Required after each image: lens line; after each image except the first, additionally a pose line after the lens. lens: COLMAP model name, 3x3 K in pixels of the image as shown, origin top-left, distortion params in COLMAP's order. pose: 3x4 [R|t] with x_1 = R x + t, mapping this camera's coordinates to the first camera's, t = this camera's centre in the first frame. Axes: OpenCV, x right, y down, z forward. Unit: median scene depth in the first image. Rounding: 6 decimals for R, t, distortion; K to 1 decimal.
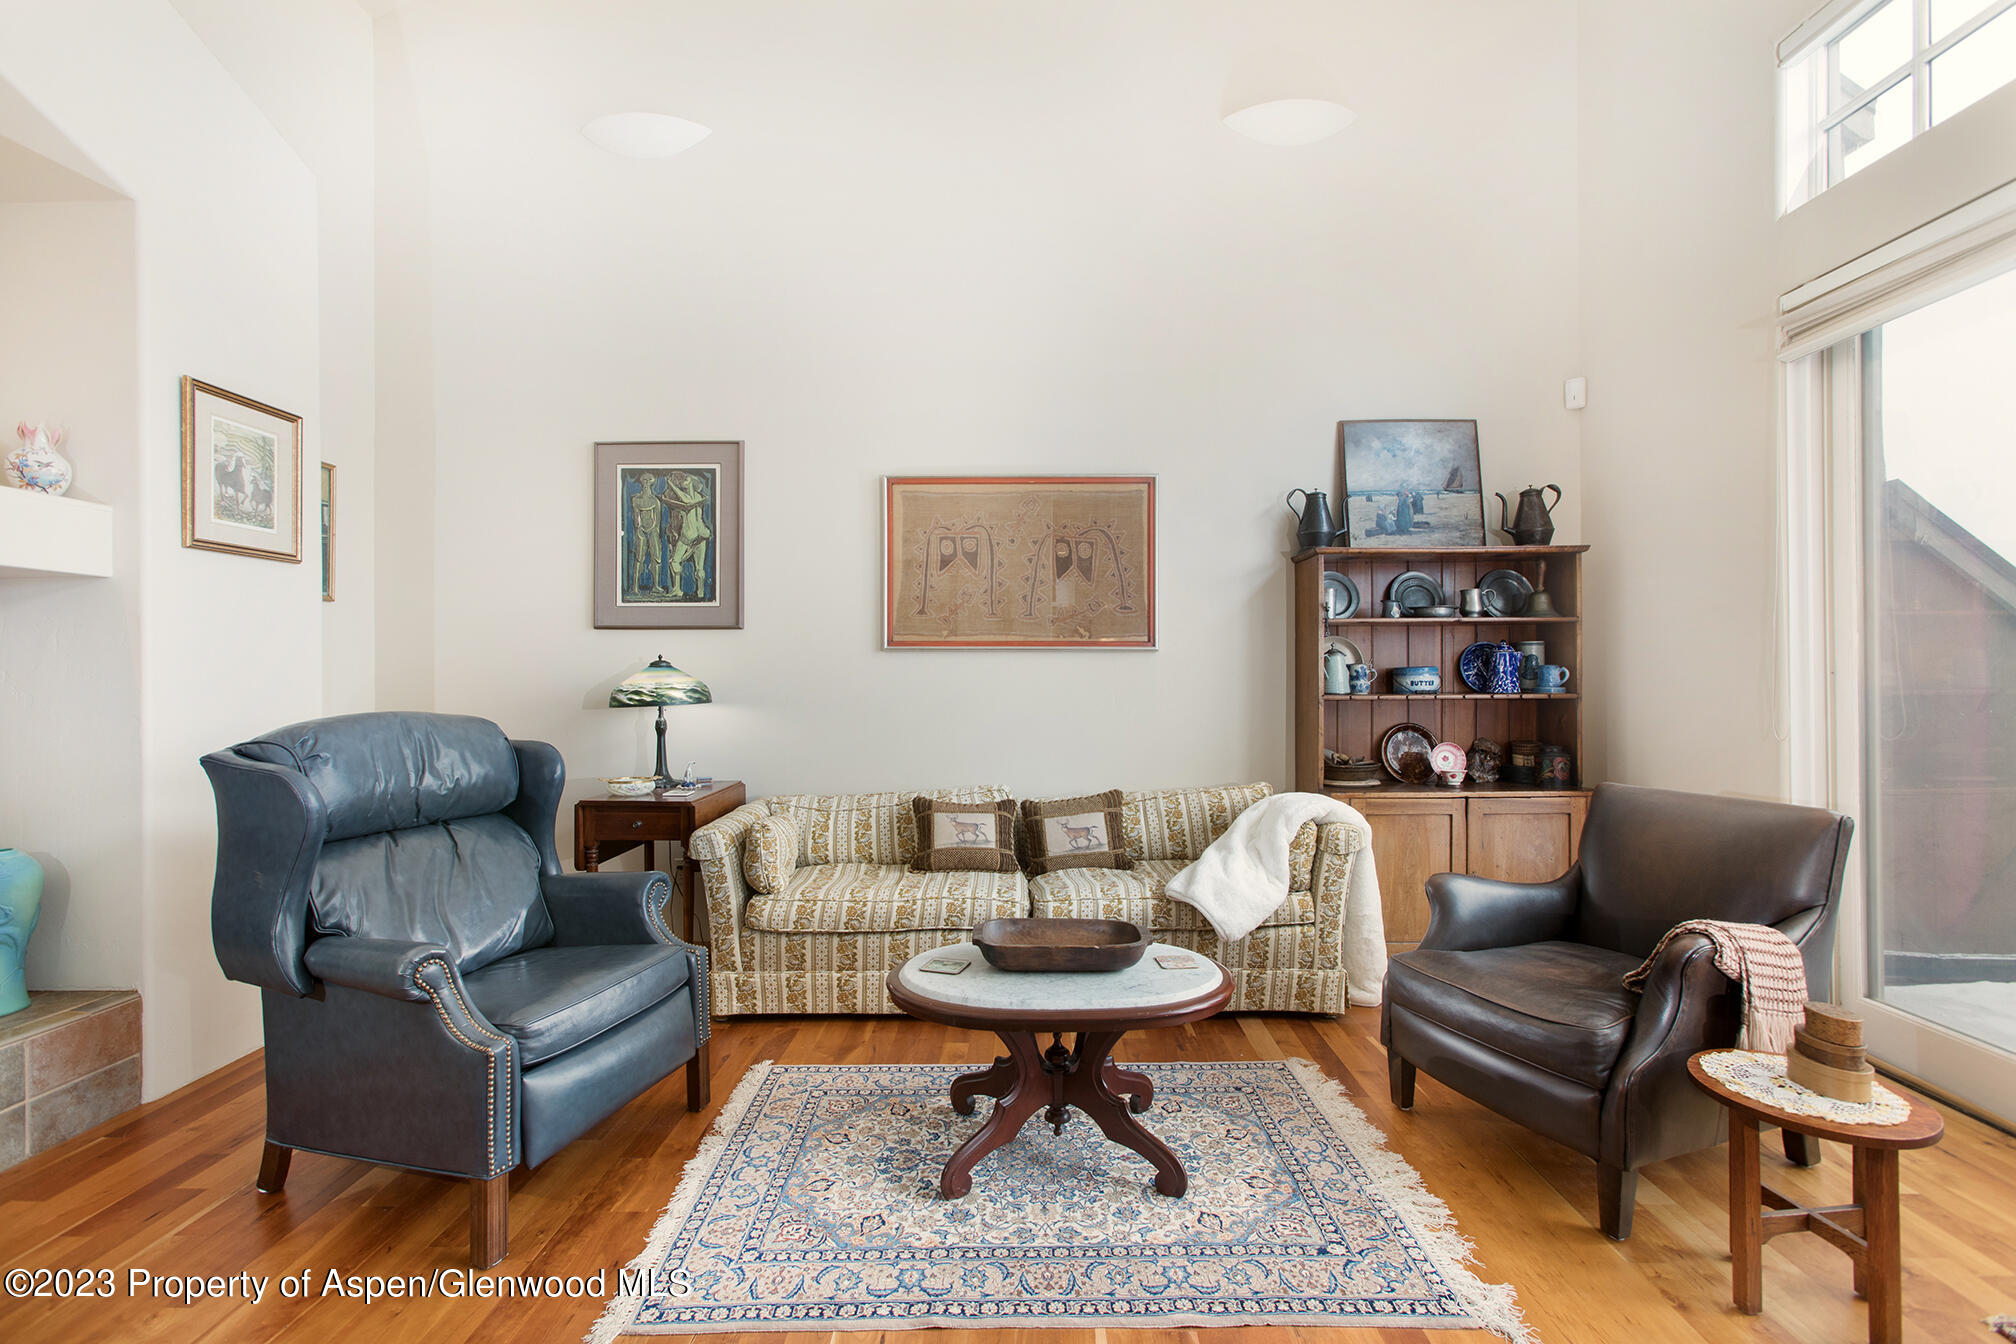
lens RADIAL K [[896.9, 0, 998.3], [0, 896.9, 669.9], [0, 0, 1]] dist [-0.013485, 0.008320]
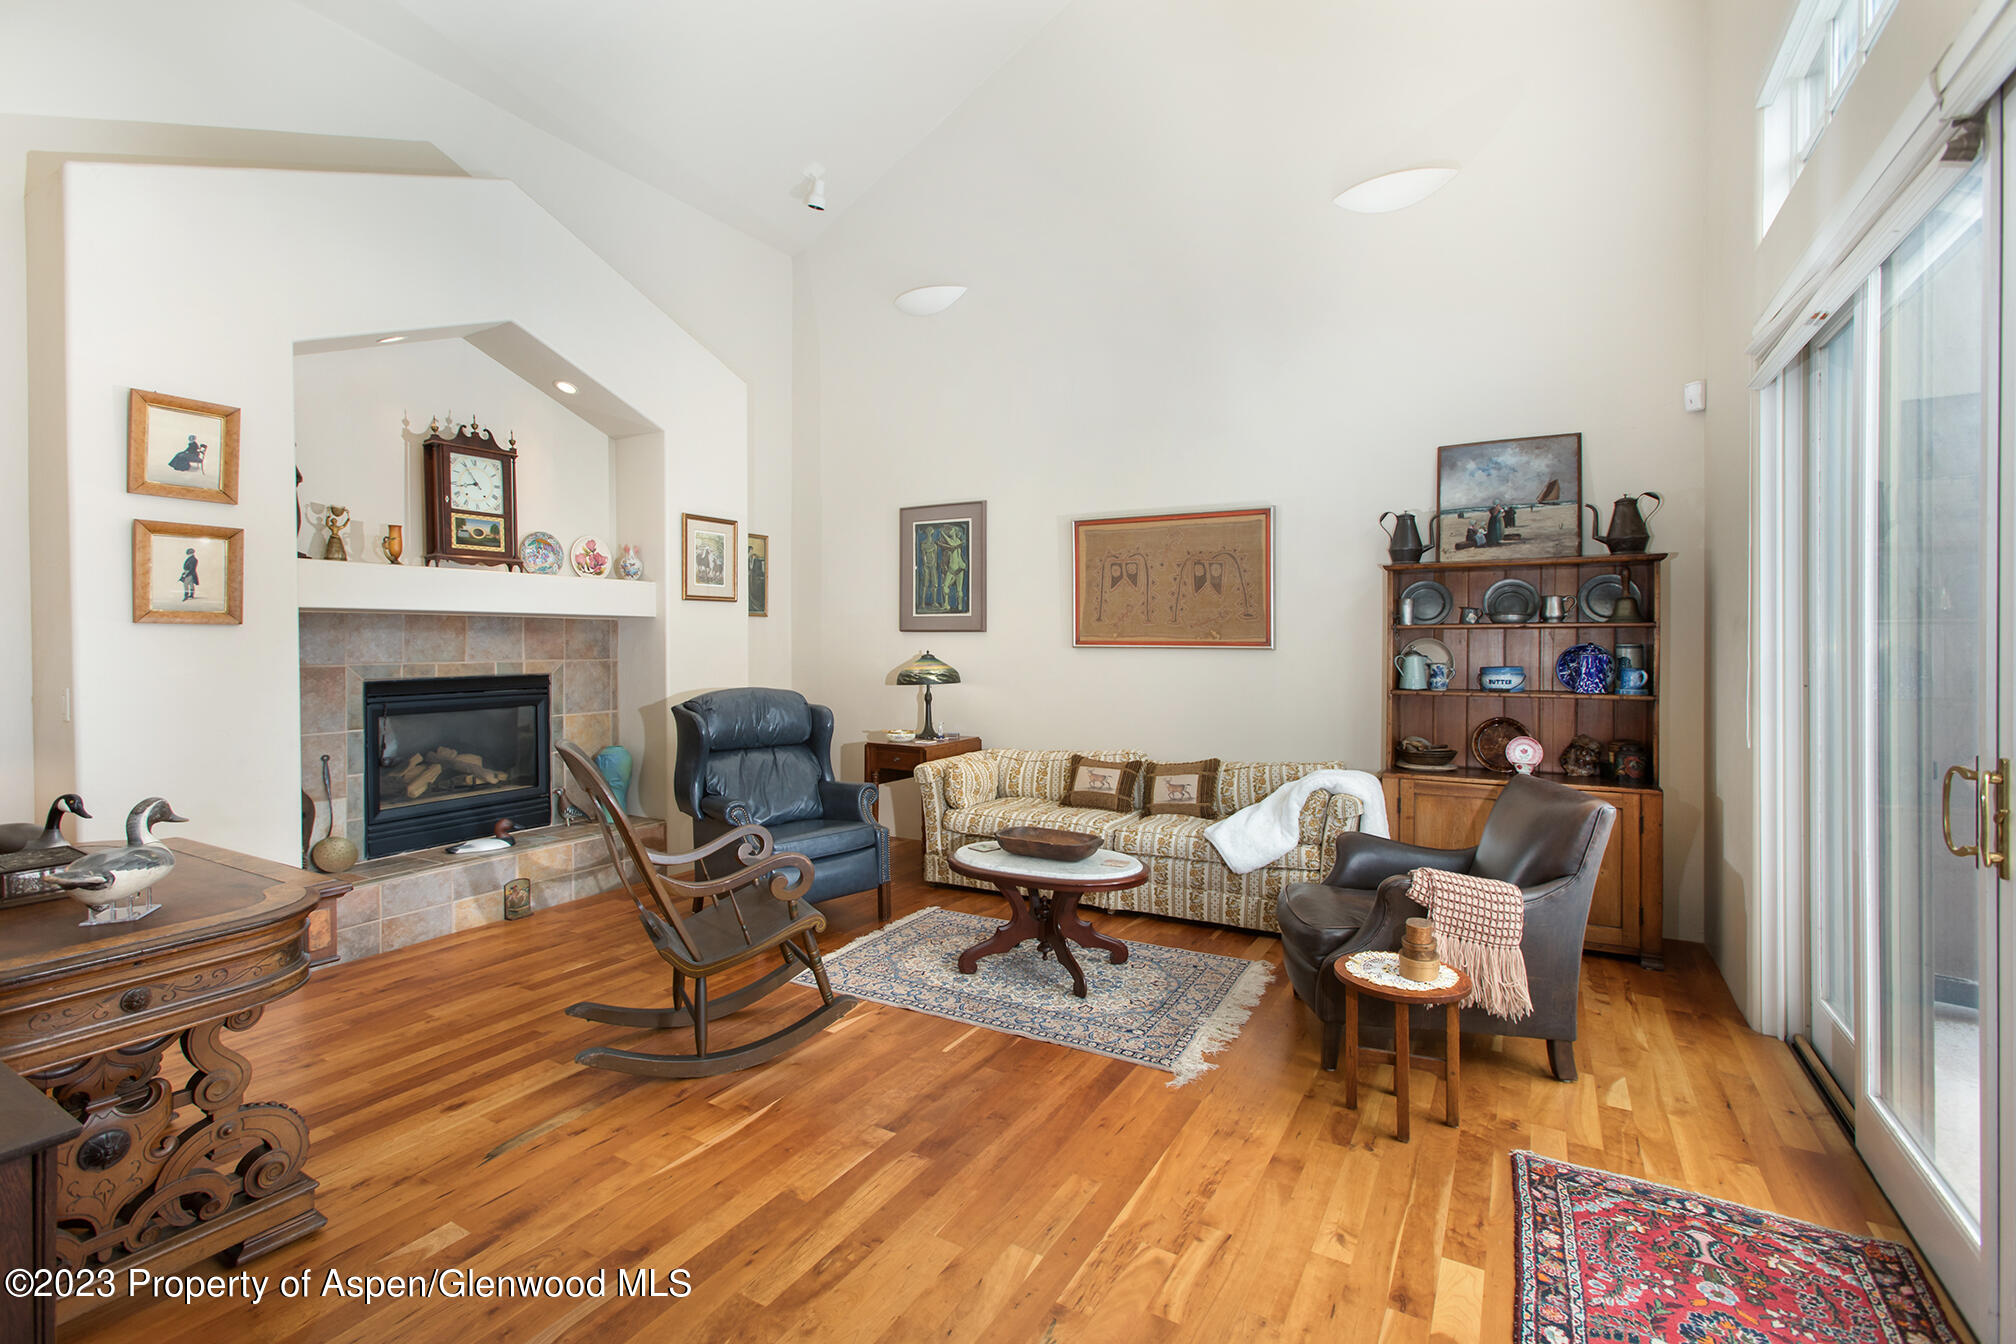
lens RADIAL K [[896.9, 0, 968.1], [0, 896.9, 634.5], [0, 0, 1]] dist [-0.013485, 0.008320]
pose [[0.865328, -0.001620, -0.501203, 0.487586], [-0.000144, 0.999994, -0.003481, -0.042505], [0.501206, 0.003084, 0.865323, -0.308252]]
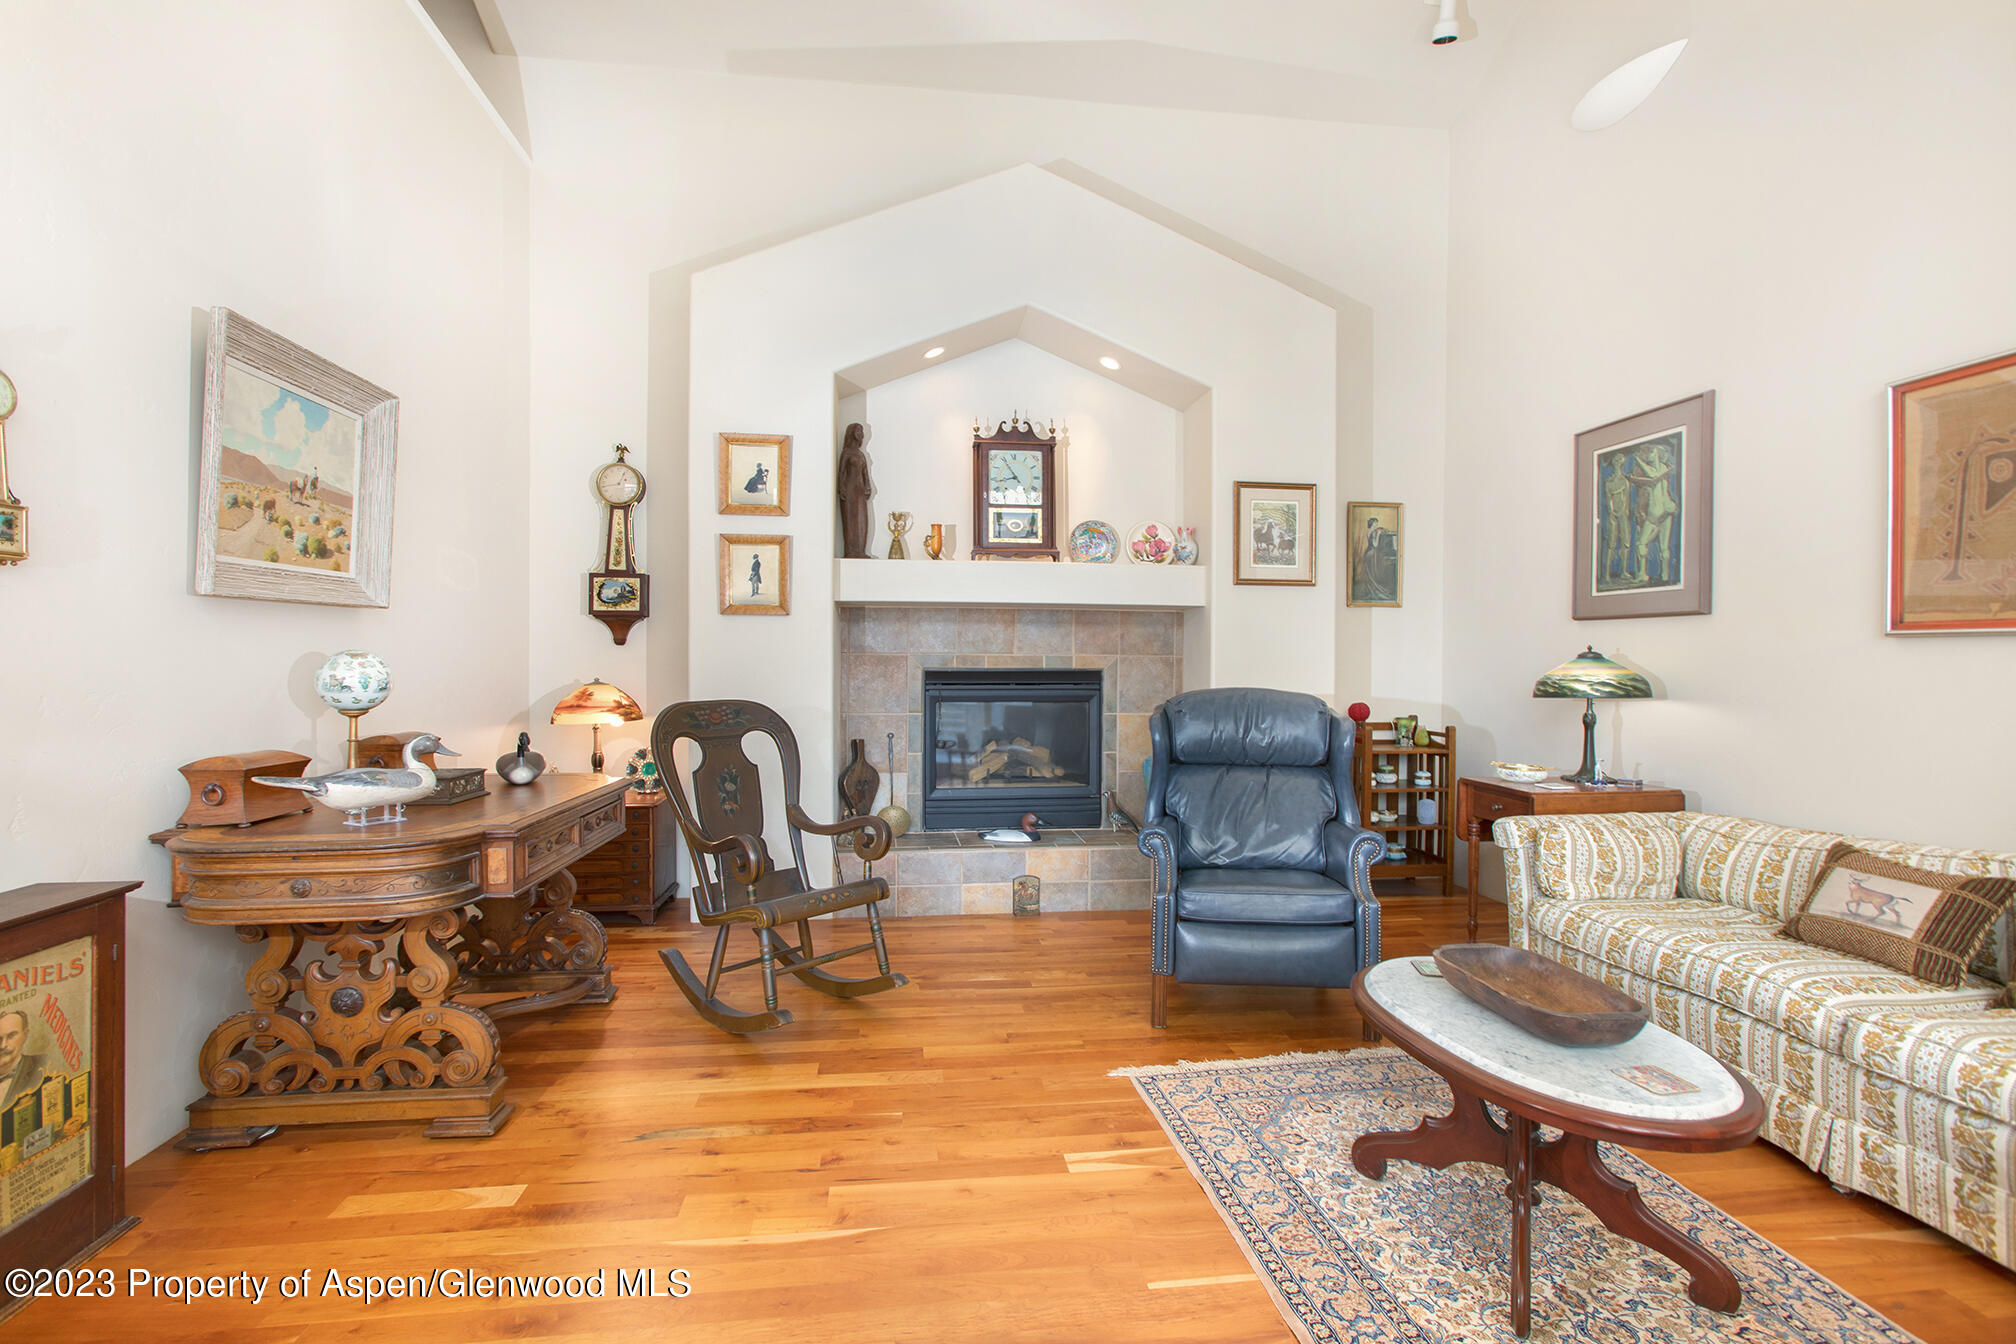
lens RADIAL K [[896.9, 0, 1004.6], [0, 896.9, 663.5], [0, 0, 1]] dist [-0.013485, 0.008320]
pose [[0.162816, 0.009993, -0.986606, 0.518201], [-0.004416, 0.999946, 0.009399, -0.004246], [0.986647, 0.002826, 0.162852, 0.242684]]
